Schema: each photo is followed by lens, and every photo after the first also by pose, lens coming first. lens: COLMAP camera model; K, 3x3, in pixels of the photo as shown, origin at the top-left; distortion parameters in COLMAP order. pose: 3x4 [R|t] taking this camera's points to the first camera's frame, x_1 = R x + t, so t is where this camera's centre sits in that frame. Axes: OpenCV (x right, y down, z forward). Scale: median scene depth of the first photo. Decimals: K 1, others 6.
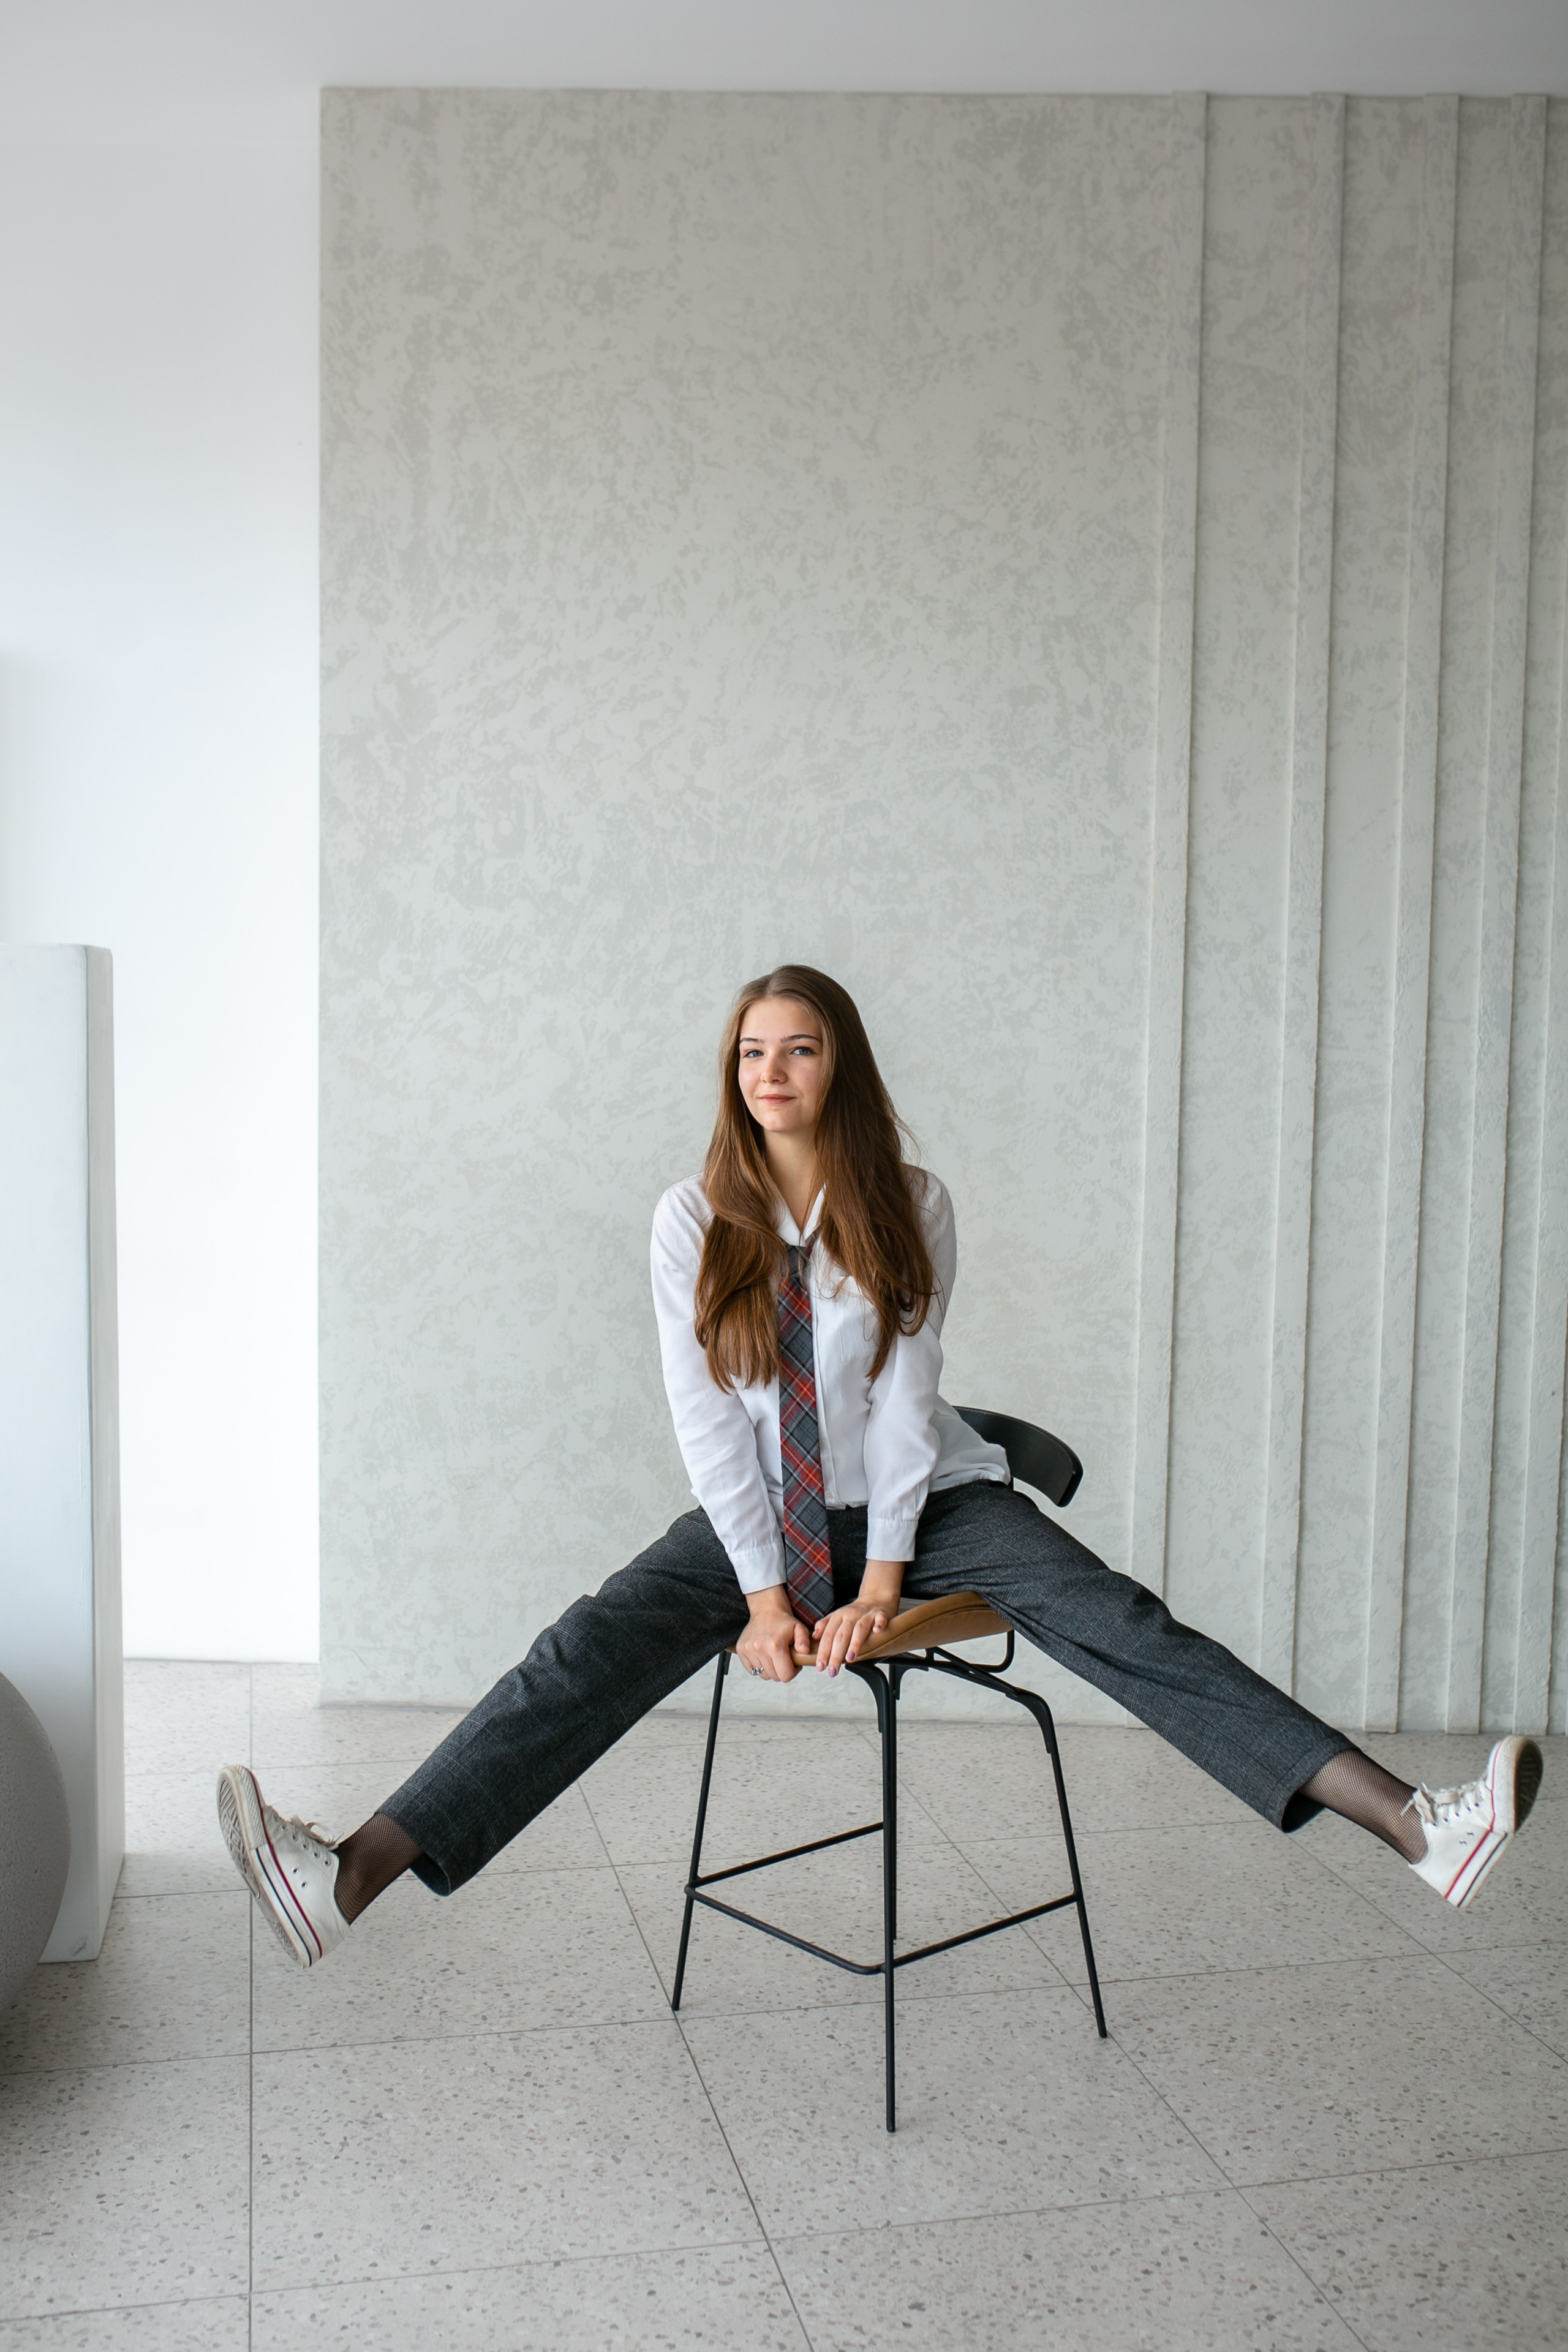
lens RADIAL K [[2412.4, 0, 804.6], [0, 2412.4, 1166.3], [0, 0, 1]] dist [-0.026020, 0.000000]
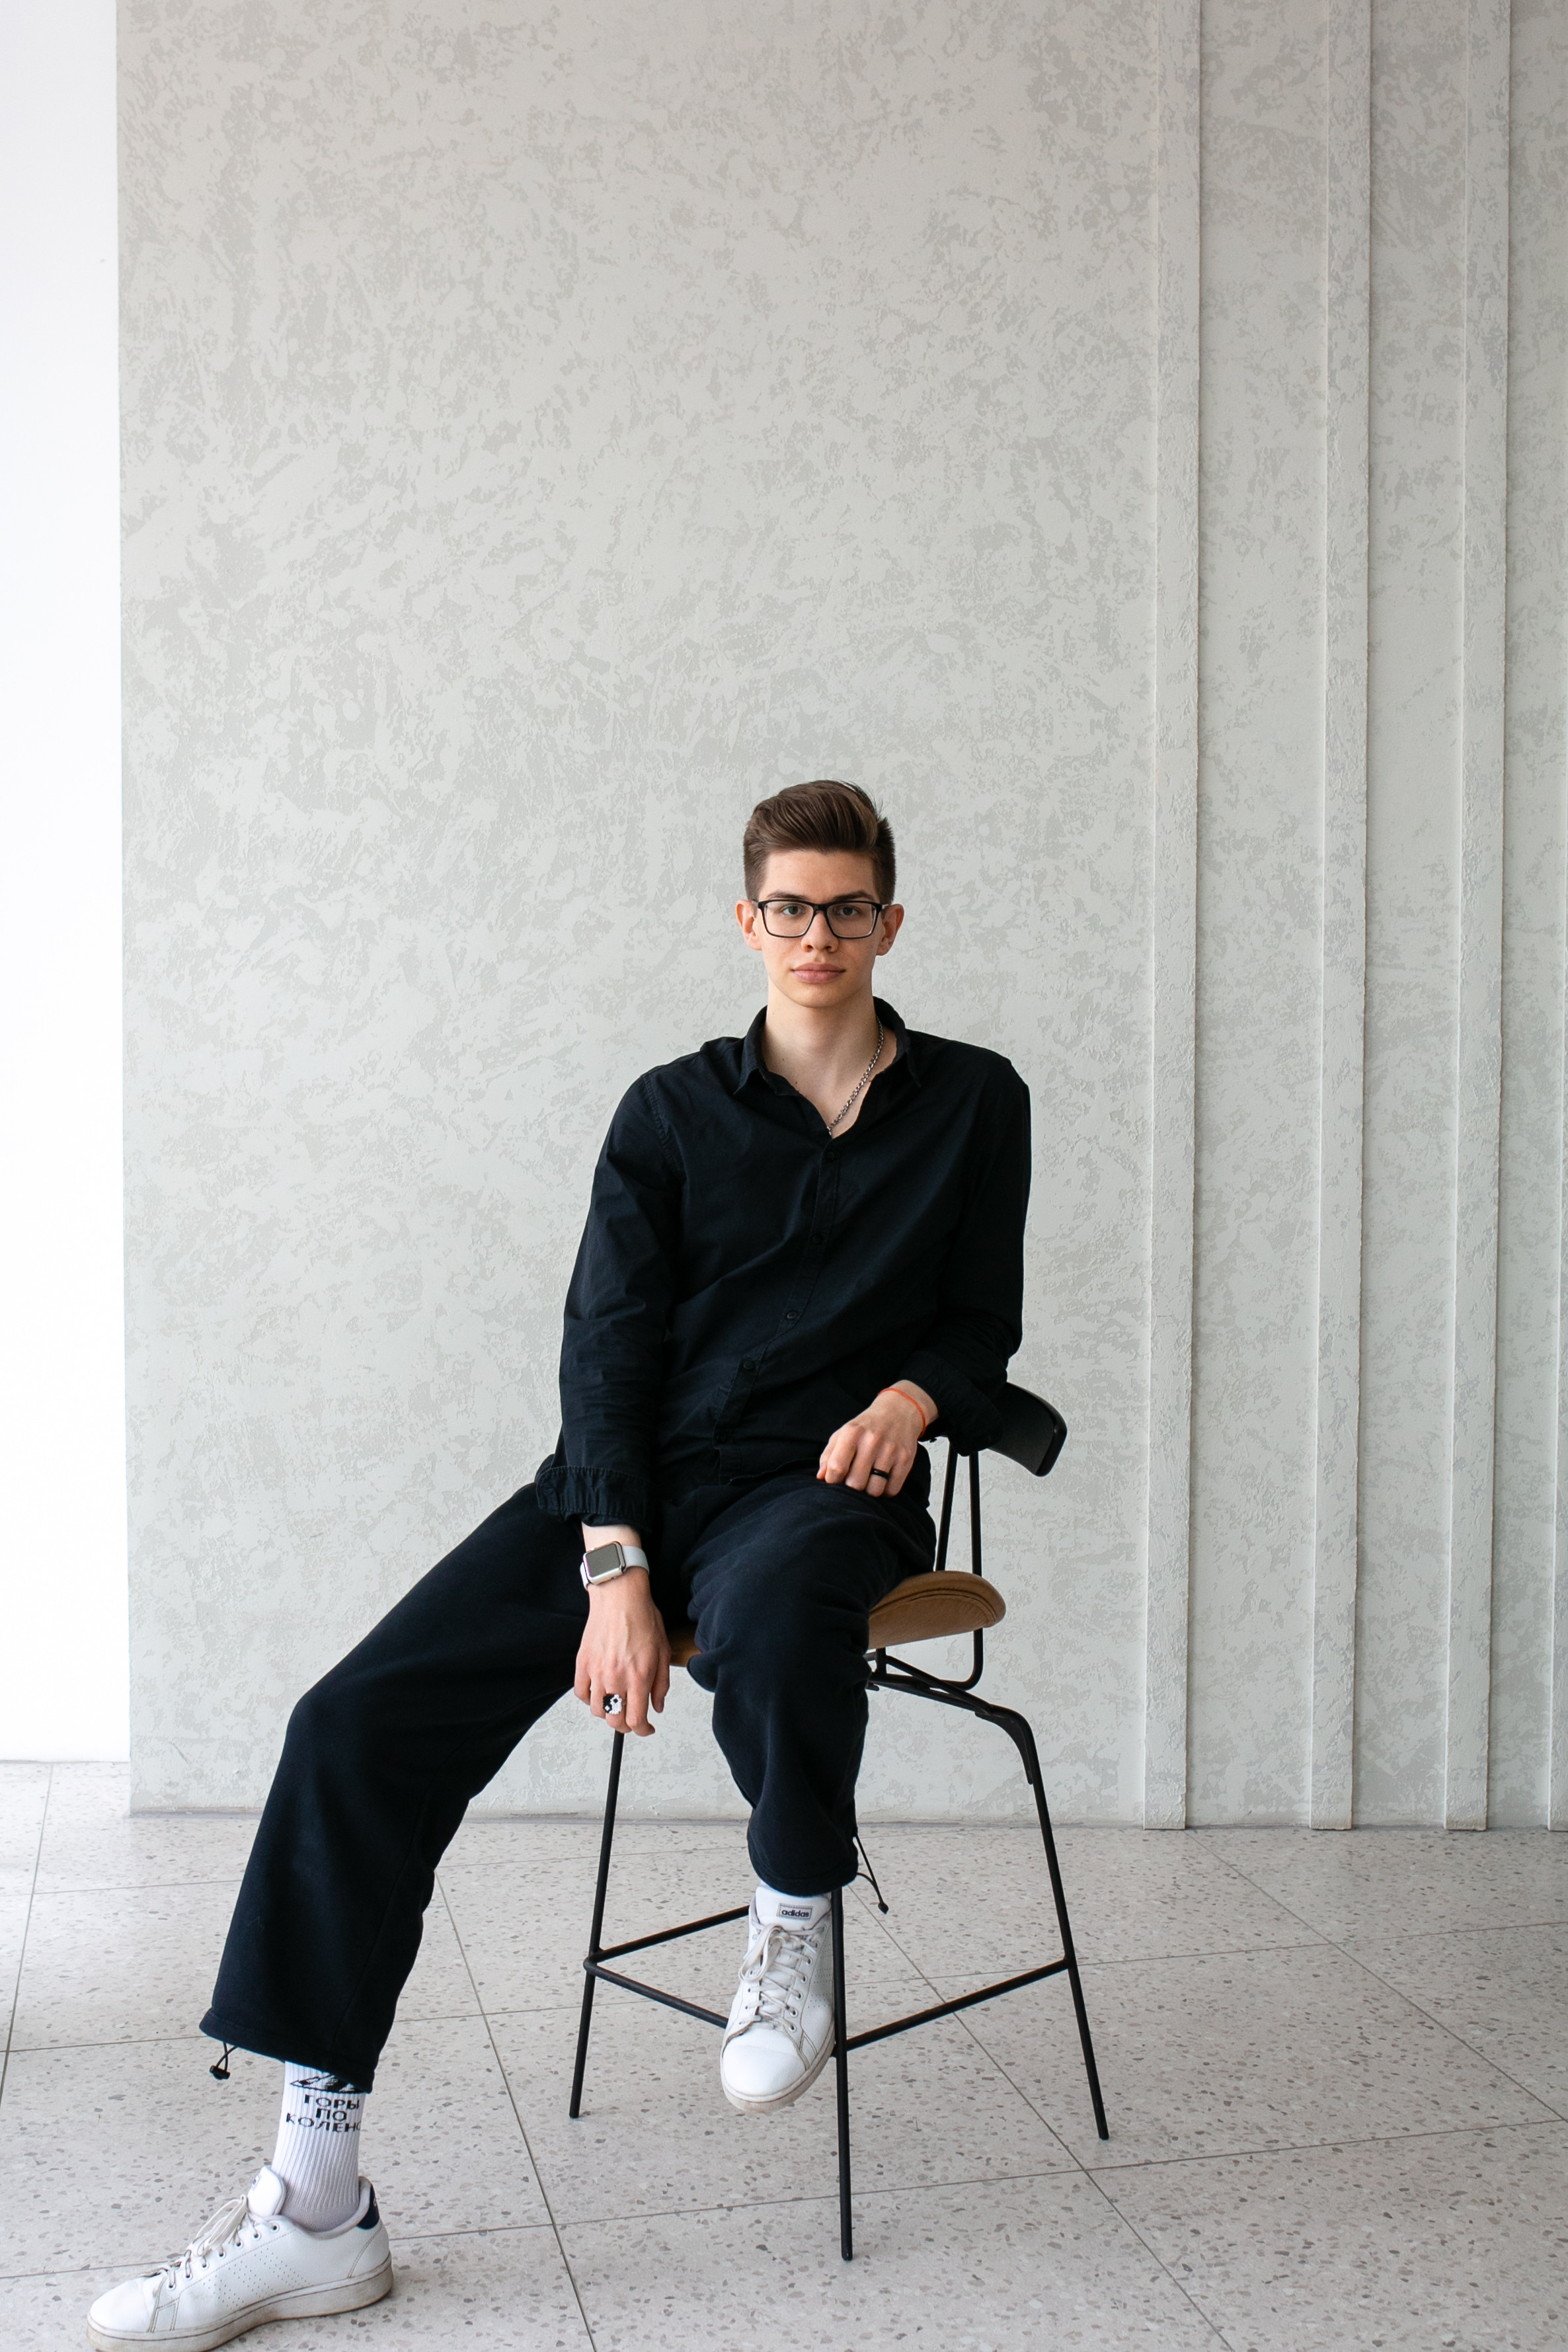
lens RADIAL K [[2412.4, 0, 760.9], [0, 2412.4, 1188.4], [0, 0, 1]] dist [-0.026020, 0.000000]
pose [[0.999844, -0.015282, -0.008847, 0.017839], [0.014889, 0.998966, -0.042961, 0.056098], [0.009494, 0.042823, 0.999038, 0.203154]]
